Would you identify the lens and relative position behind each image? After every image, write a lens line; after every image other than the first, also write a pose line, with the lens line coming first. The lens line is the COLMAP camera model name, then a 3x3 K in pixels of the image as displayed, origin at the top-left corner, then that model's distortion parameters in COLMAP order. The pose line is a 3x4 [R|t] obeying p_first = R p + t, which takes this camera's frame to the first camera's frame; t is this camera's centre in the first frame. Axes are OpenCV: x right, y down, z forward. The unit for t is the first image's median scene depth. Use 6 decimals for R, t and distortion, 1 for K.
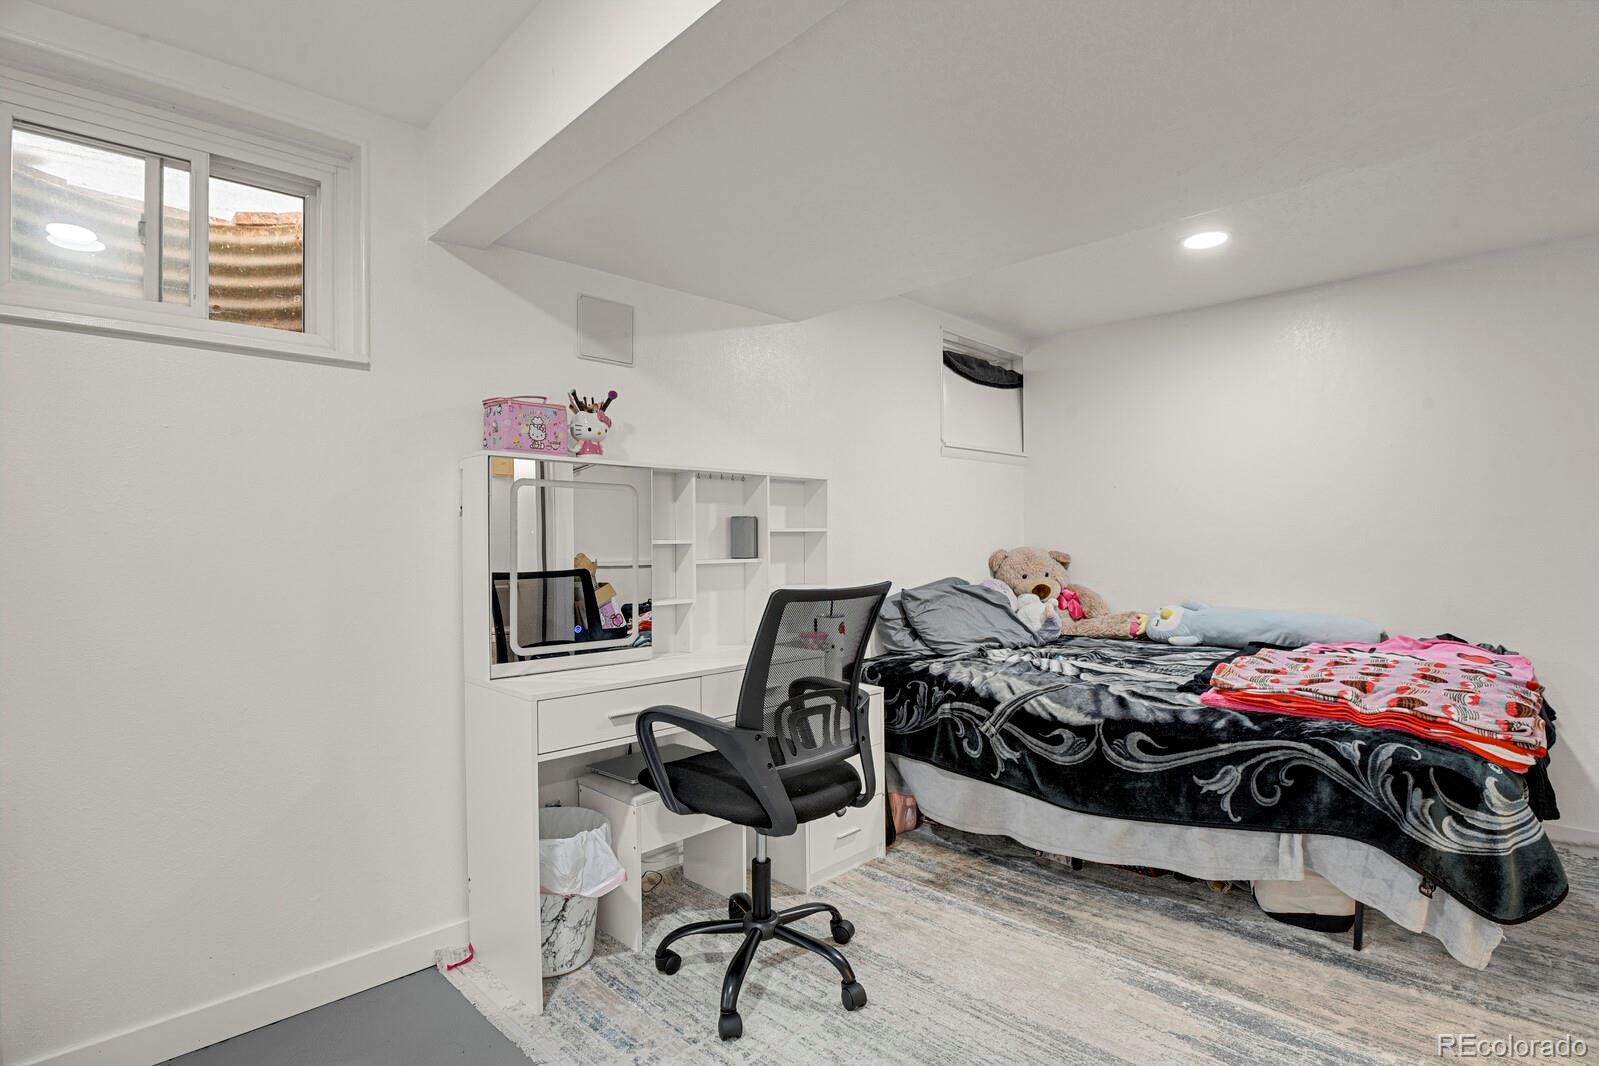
lens RADIAL K [[783.6, 0, 797.6], [0, 783.6, 535.1], [0, 0, 1]] dist [-0.021485, -0.004471]
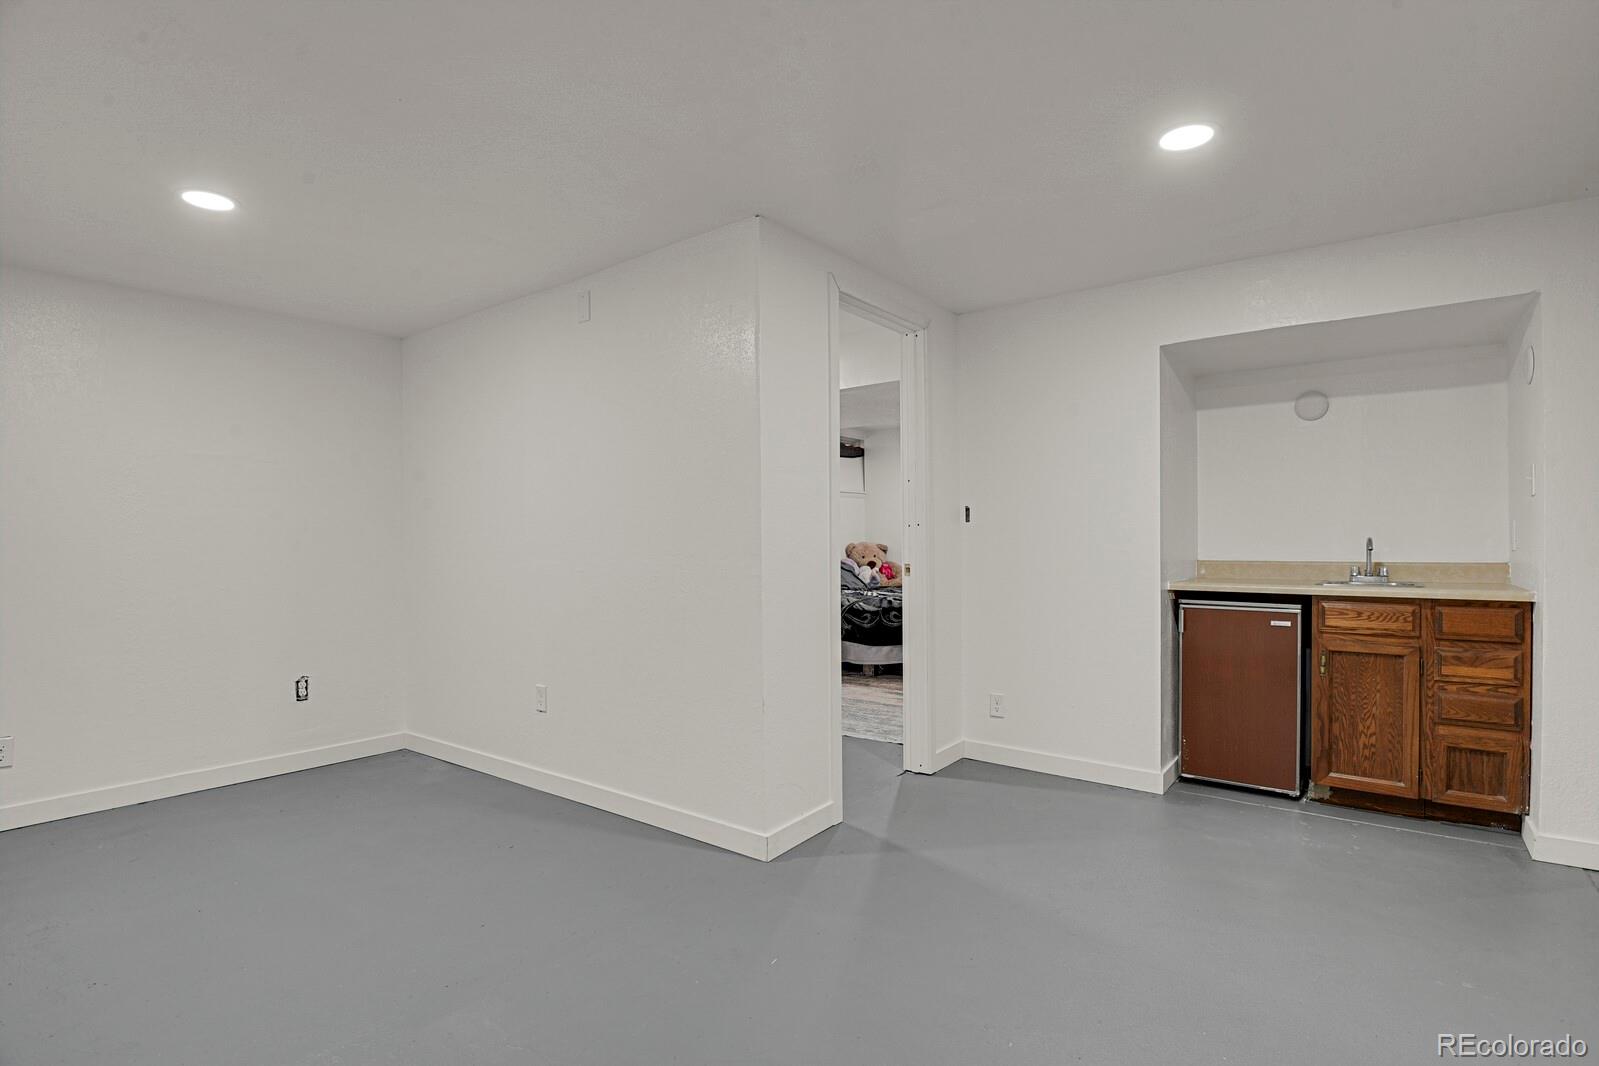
lens RADIAL K [[783.6, 0, 800.8], [0, 783.6, 535.0], [0, 0, 1]] dist [-0.021485, -0.004471]
pose [[0.989576, -0.004048, 0.143954, -0.160822], [0.004371, 0.999989, -0.001928, 0.001661], [-0.143944, 0.002537, 0.989583, -1.017559]]
